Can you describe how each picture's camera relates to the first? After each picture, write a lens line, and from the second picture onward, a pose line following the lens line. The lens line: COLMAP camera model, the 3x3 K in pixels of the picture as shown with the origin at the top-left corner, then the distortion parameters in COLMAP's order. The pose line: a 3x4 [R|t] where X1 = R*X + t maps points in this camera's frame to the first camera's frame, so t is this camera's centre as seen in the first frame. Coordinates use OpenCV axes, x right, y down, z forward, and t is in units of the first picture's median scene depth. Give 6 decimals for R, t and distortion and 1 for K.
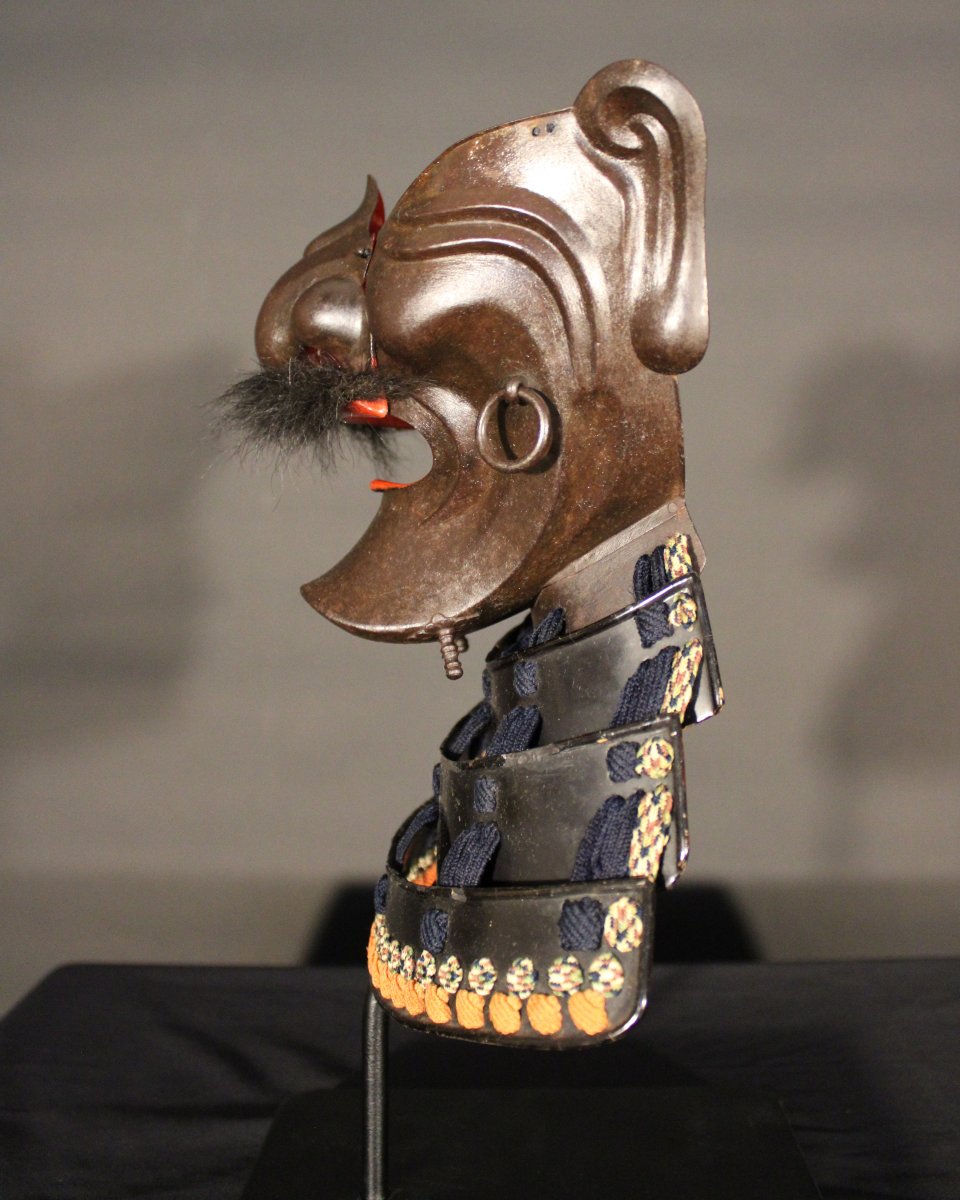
lens RADIAL K [[1287.9, 0, 486.7], [0, 1287.9, 530.2], [0, 0, 1]] dist [-0.143183, 0.121128]
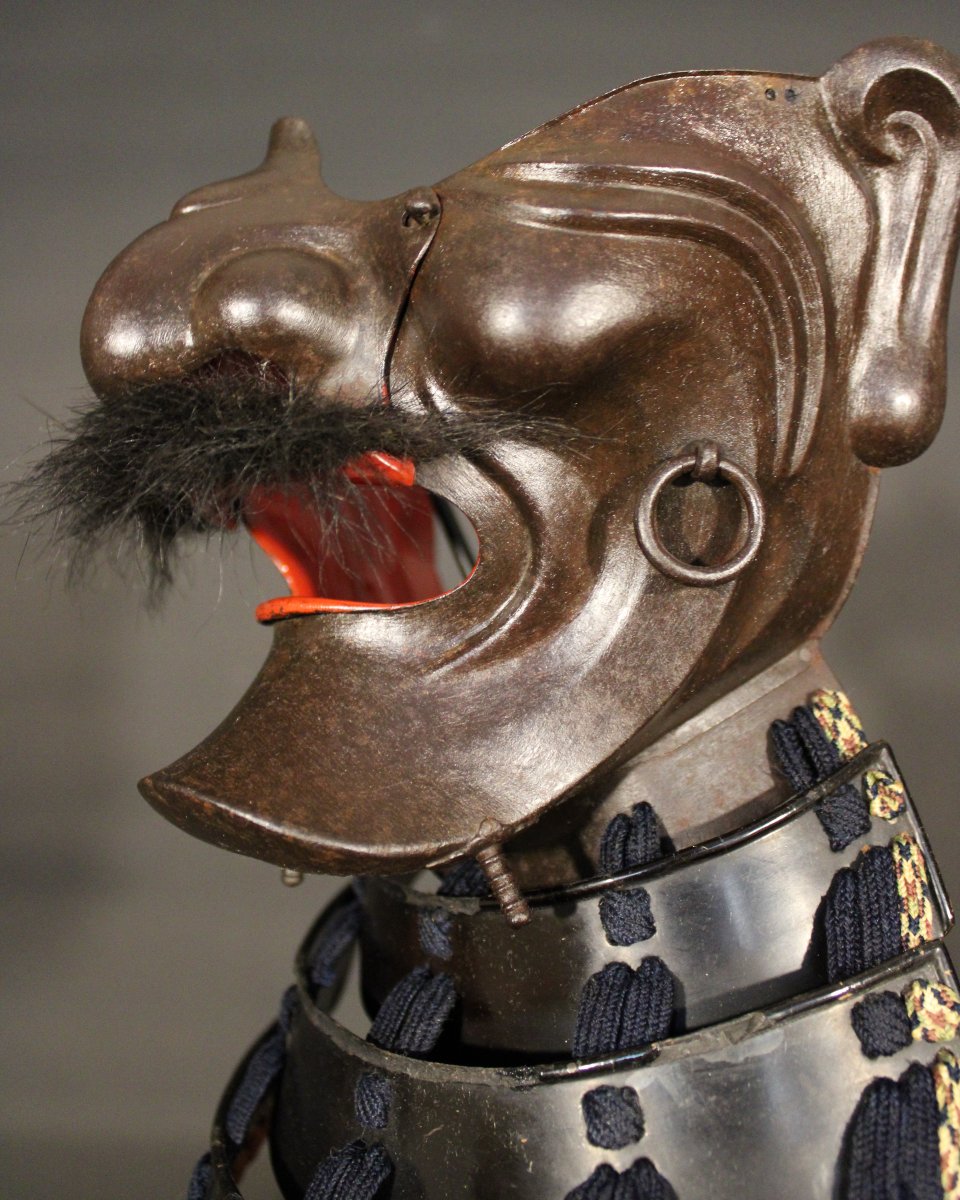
lens RADIAL K [[1287.9, 0, 486.7], [0, 1287.9, 530.2], [0, 0, 1]] dist [-0.143183, 0.121128]
pose [[0.764794, 0.107290, 0.635279, -0.490530], [0.002472, 0.985541, -0.169420, 0.037556], [-0.644270, 0.131142, 0.753471, 0.609954]]
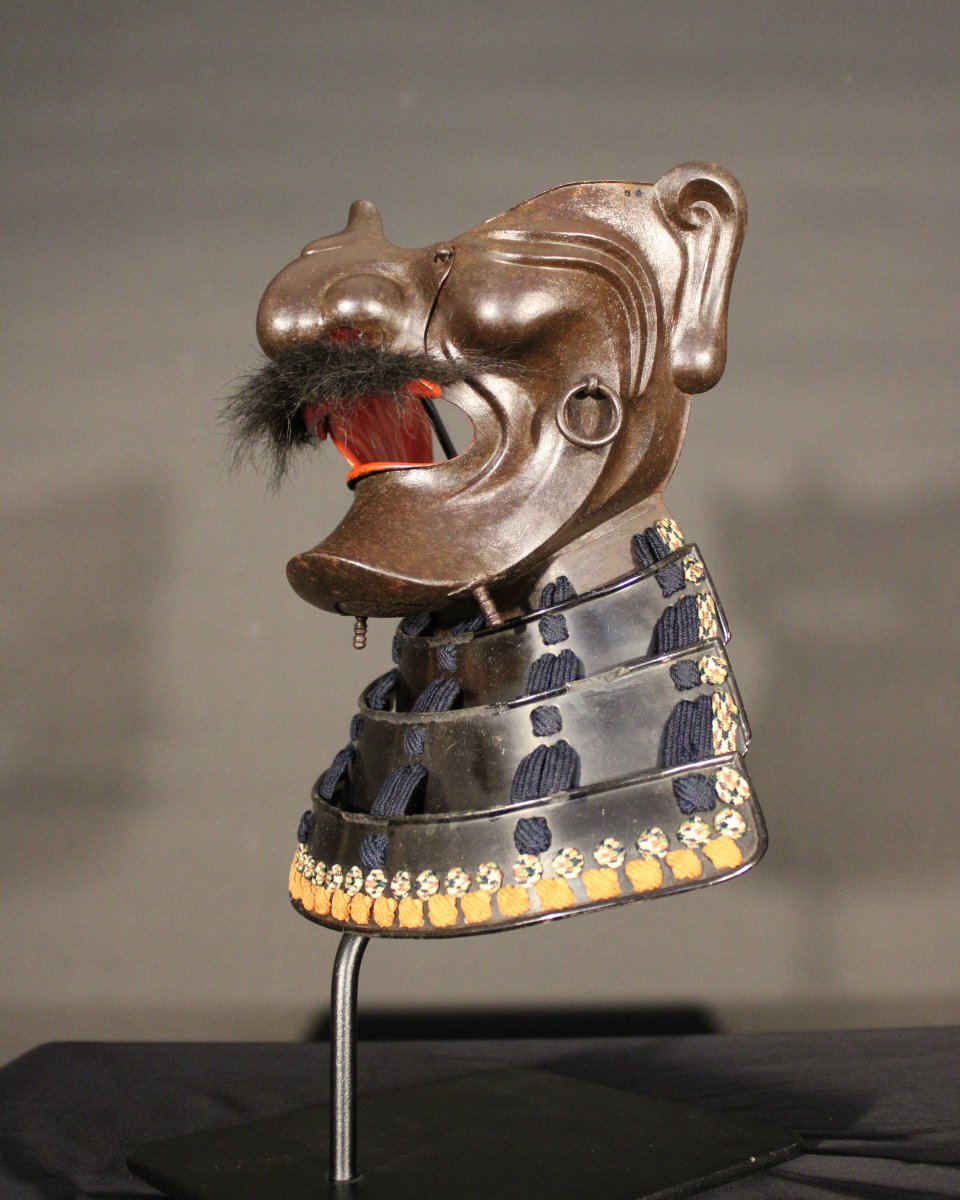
lens RADIAL K [[1382.8, 0, 480.0], [0, 1382.8, 600.0], [0, 0, 1]] dist [-0.122146, 0.037332]
pose [[0.742207, 0.099916, 0.662681, -0.966598], [0.011323, 0.986813, -0.161470, 0.327561], [-0.670076, 0.127348, 0.731287, 0.121142]]
